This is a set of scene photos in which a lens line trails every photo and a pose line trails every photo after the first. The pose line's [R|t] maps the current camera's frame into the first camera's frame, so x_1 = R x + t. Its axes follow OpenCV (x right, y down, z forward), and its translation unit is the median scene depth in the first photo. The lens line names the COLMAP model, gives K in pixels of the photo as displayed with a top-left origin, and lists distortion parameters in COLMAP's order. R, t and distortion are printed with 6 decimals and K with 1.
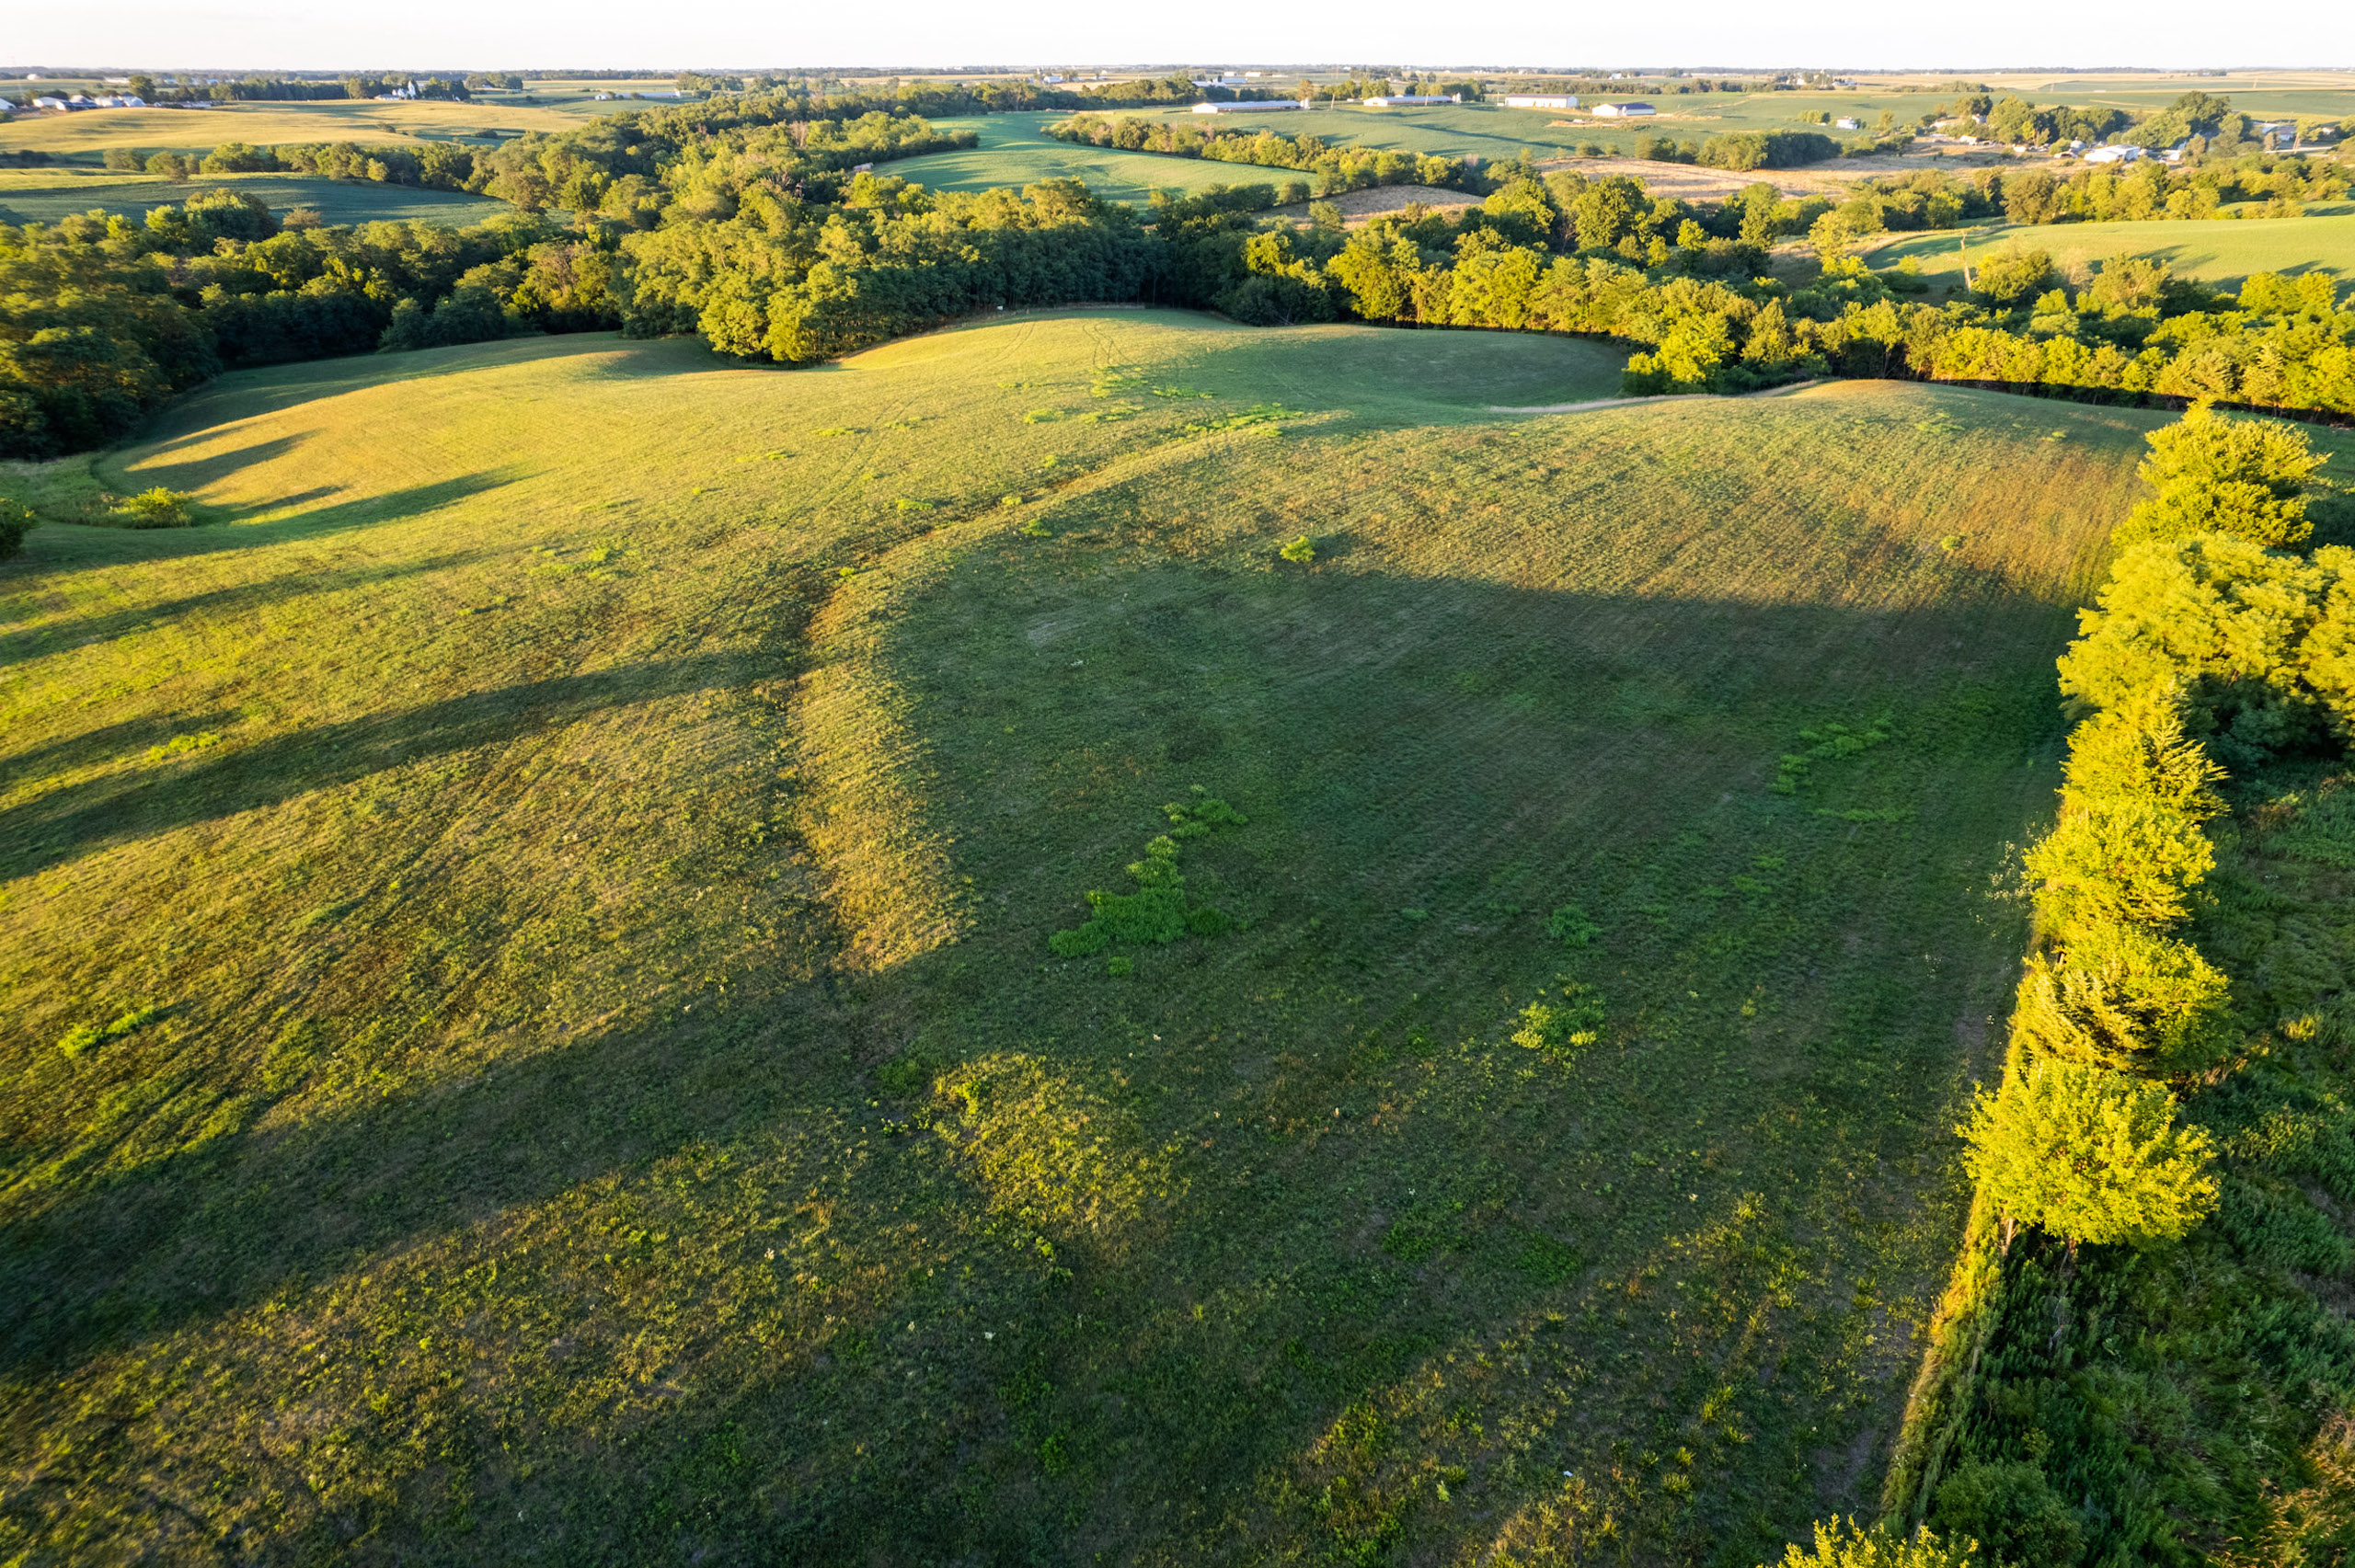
lens RADIAL K [[1486.7, 0, 1177.5], [0, 1486.7, 784.0], [0, 0, 1]] dist [-0.072148, 0.065319]
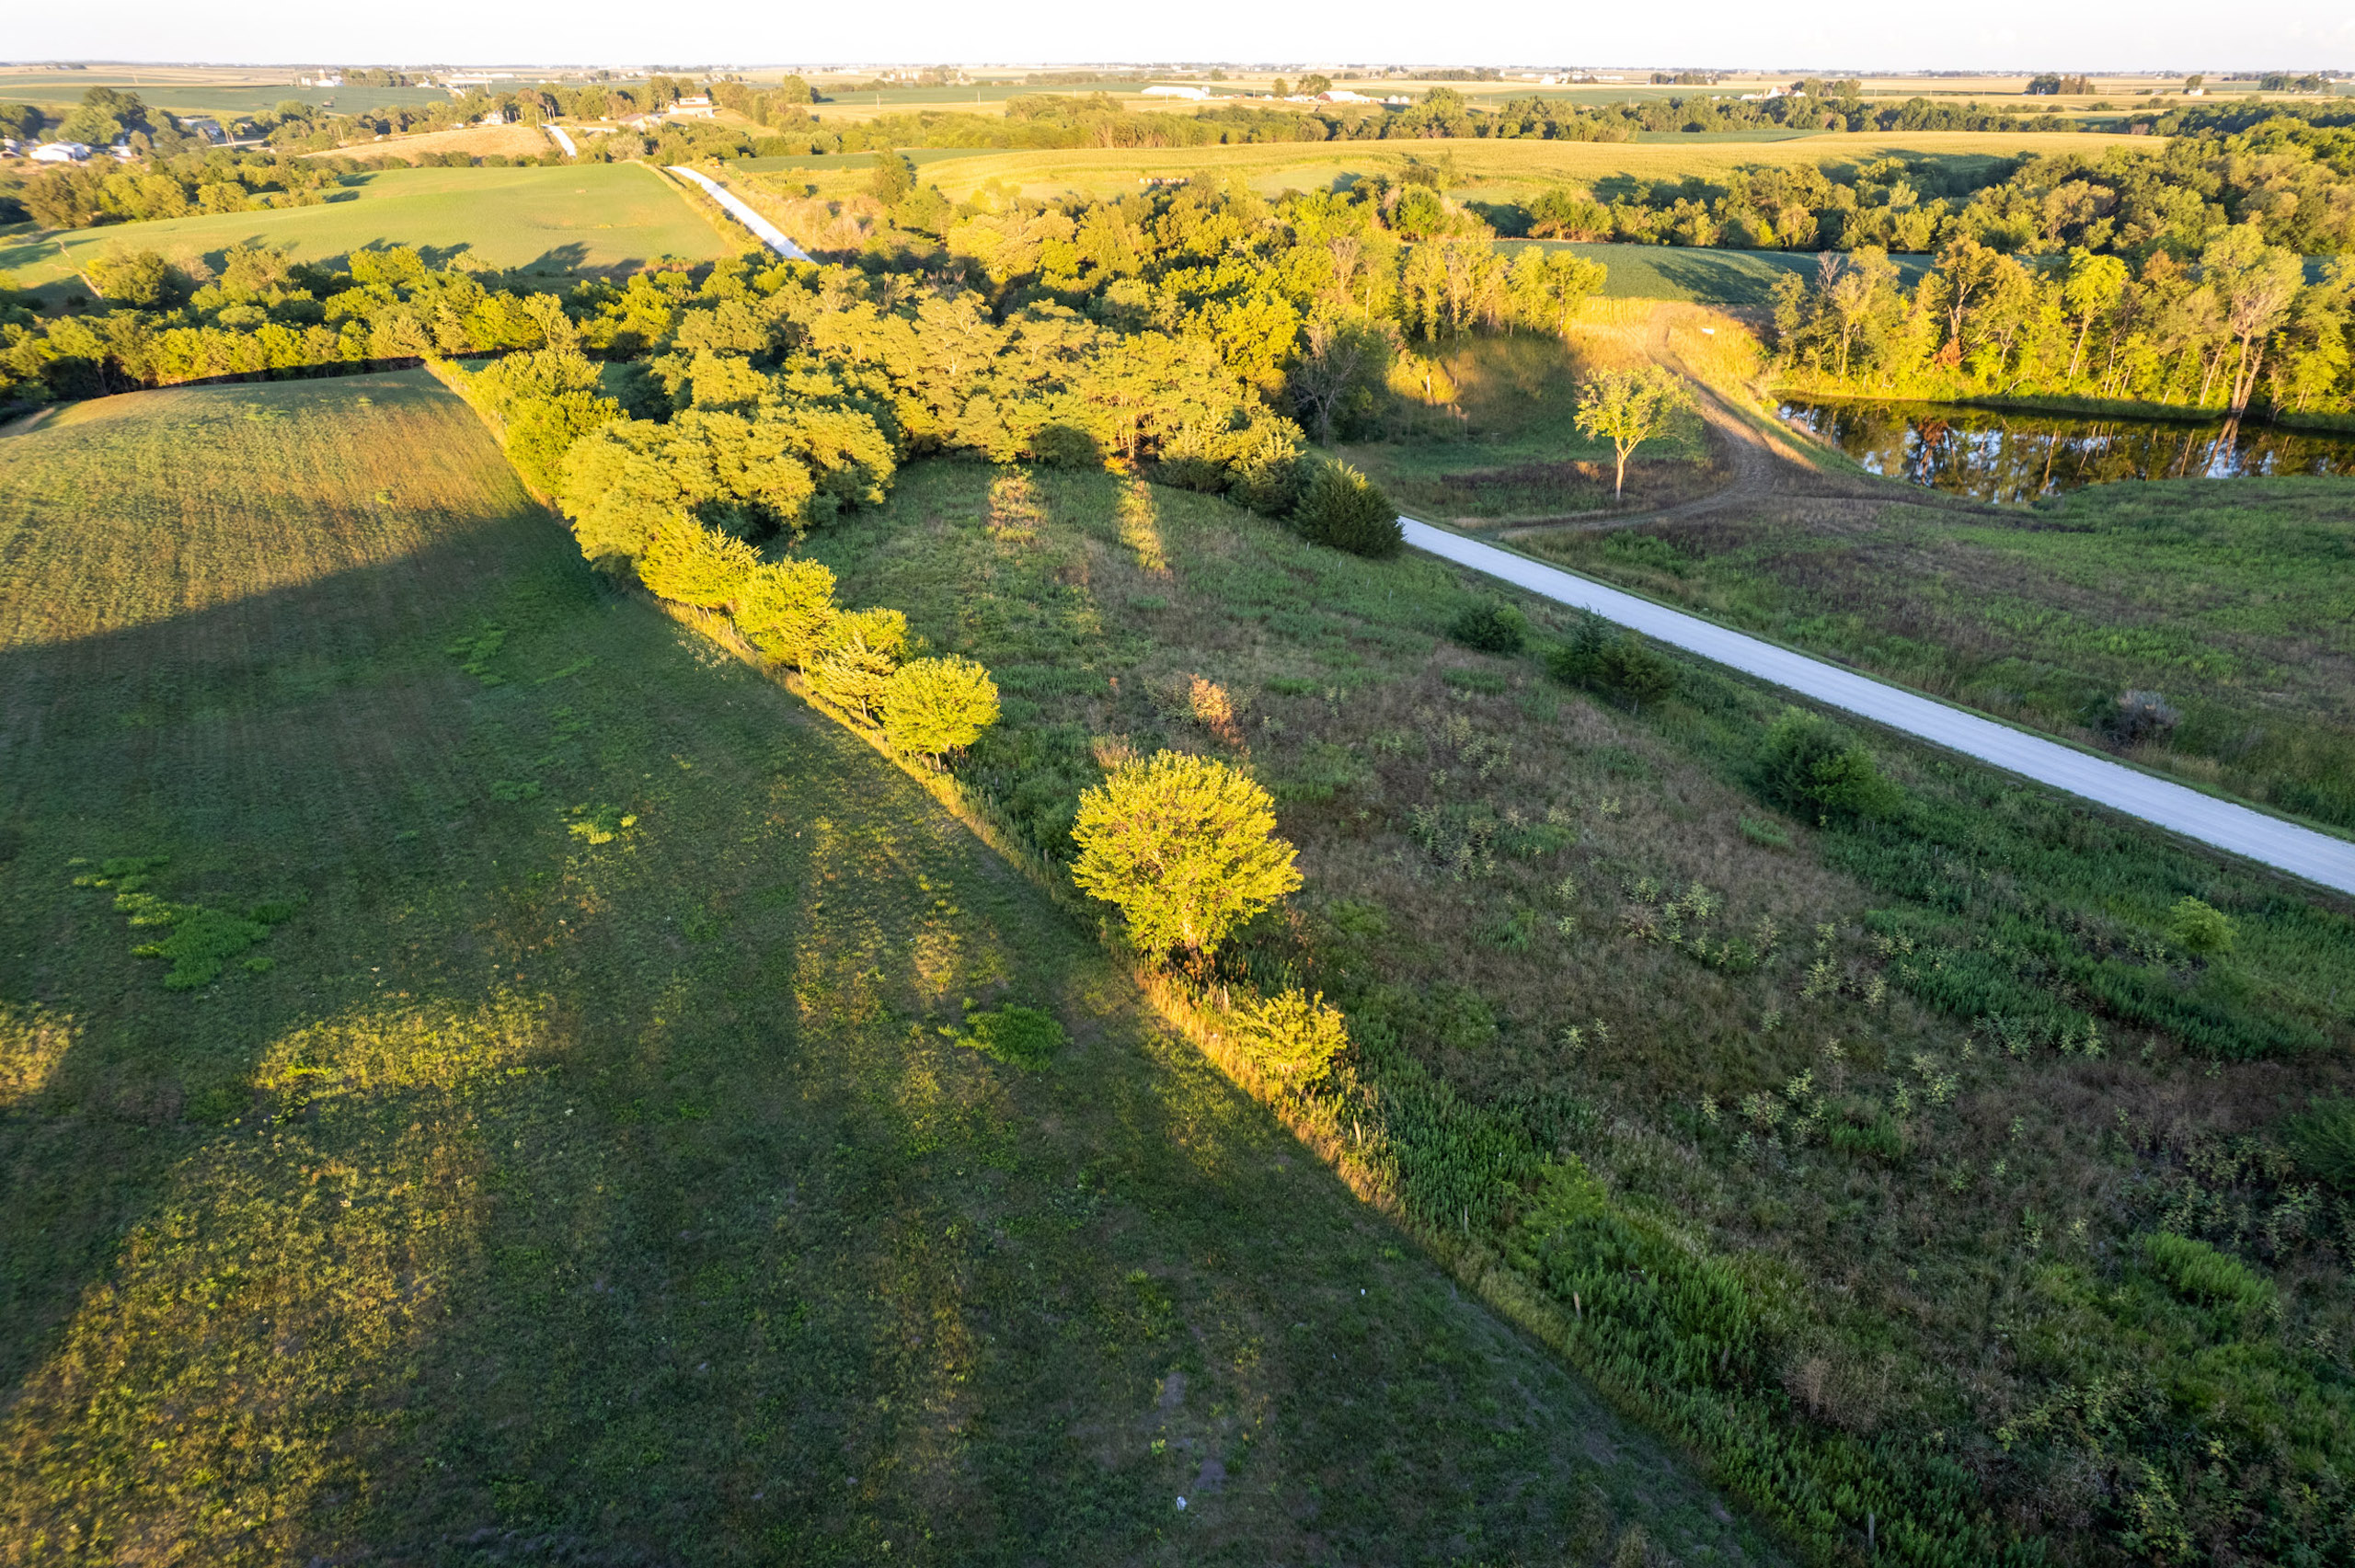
lens RADIAL K [[1486.7, 0, 1177.5], [0, 1486.7, 784.0], [0, 0, 1]] dist [-0.072148, 0.065319]
pose [[0.404160, -0.398710, 0.823216, -0.138531], [0.396722, 0.887348, 0.234999, 0.005898], [-0.824176, 0.231611, 0.516807, -0.023981]]
